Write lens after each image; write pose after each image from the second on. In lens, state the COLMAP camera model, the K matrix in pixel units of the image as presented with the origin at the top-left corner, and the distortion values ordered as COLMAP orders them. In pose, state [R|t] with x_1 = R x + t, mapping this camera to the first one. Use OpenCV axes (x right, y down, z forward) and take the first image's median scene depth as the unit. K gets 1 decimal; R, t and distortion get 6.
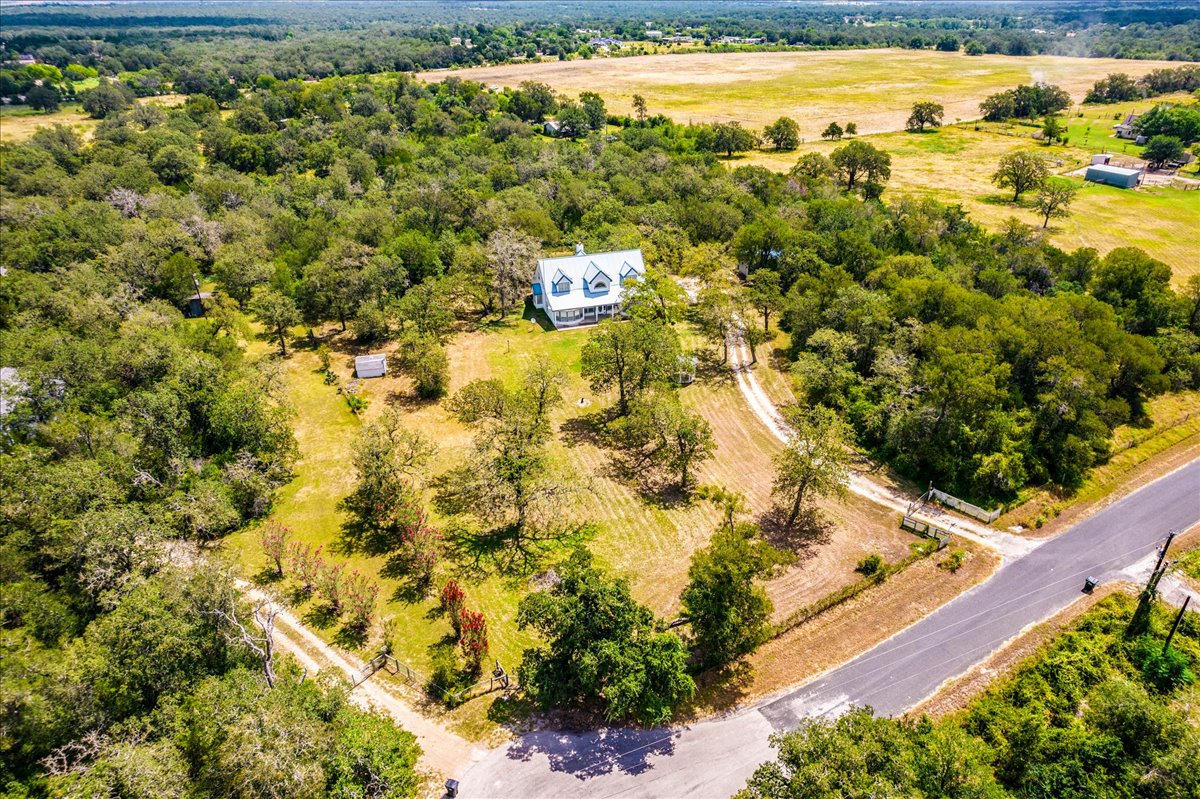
lens RADIAL K [[771.5, 0, 608.0], [0, 771.5, 400.0], [0, 0, 1]] dist [-0.051968, 0.030214]
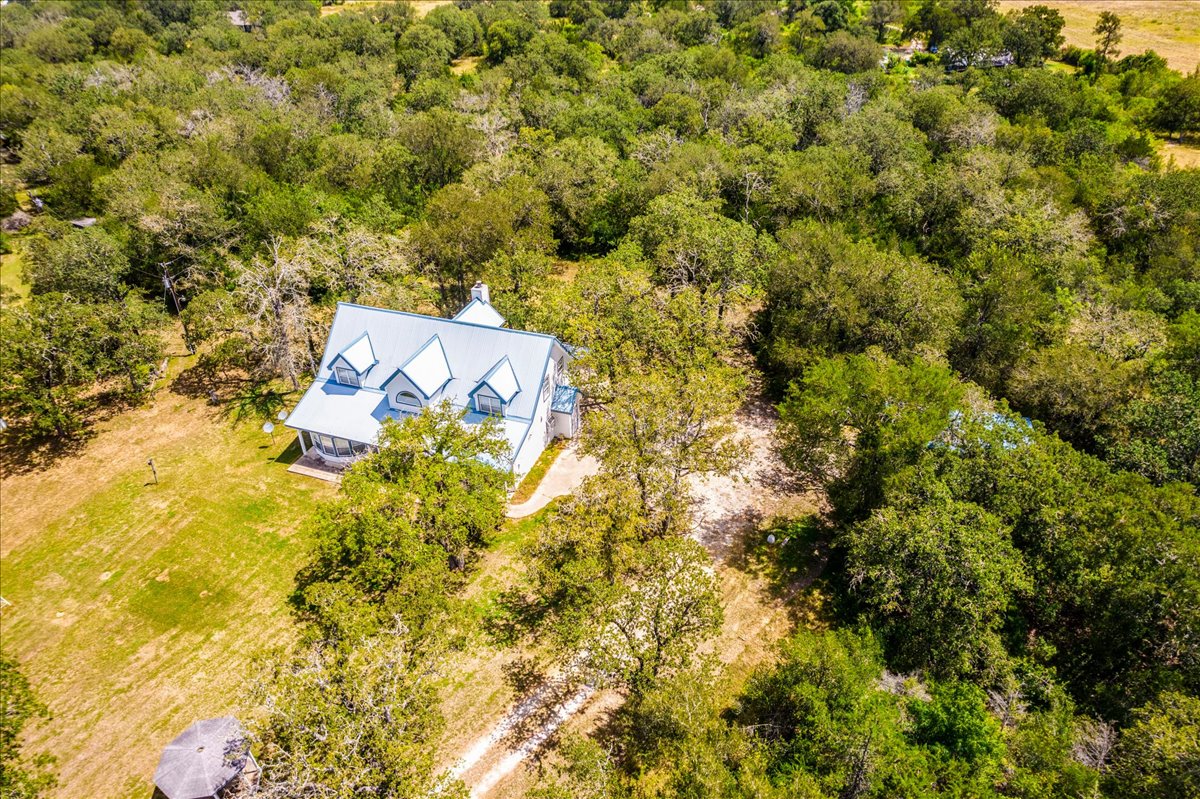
lens RADIAL K [[771.5, 0, 592.4], [0, 771.5, 399.8], [0, 0, 1]] dist [-0.051968, 0.030214]
pose [[0.784231, 0.329021, -0.526048, 0.453950], [-0.279377, 0.944265, 0.174103, -0.387419], [0.554013, 0.010429, 0.832443, 1.083019]]
